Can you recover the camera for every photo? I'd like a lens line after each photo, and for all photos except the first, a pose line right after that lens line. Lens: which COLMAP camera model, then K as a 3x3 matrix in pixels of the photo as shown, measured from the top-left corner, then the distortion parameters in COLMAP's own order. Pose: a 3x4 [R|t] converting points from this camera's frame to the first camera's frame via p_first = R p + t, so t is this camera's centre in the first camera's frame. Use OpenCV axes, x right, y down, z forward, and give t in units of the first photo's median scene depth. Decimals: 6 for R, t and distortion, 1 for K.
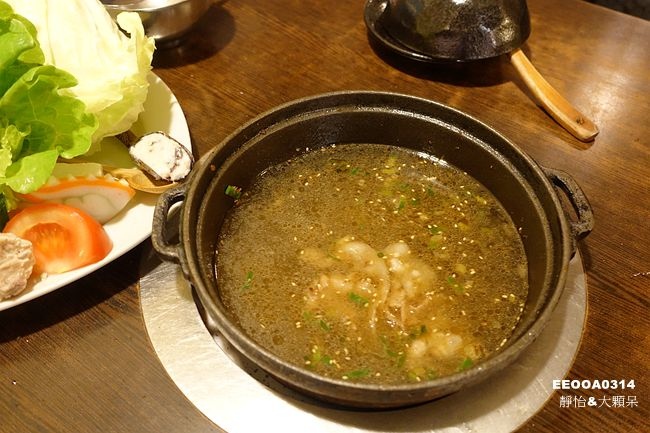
lens RADIAL K [[552.3, 0, 325.0], [0, 552.3, 216.5], [0, 0, 1]] dist [-0.004192, -0.002389]
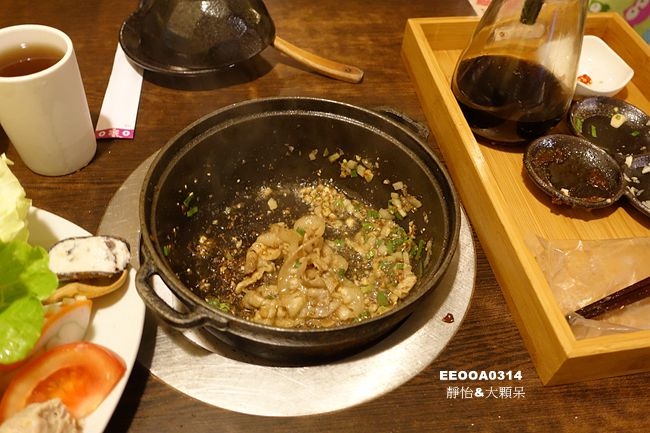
lens RADIAL K [[552.3, 0, 325.0], [0, 552.3, 216.5], [0, 0, 1]] dist [-0.004192, -0.002389]
pose [[0.719306, -0.493038, 0.489400, -0.450354], [0.487729, 0.860078, 0.149621, -0.117676], [-0.494691, 0.131071, 0.859128, -0.042068]]
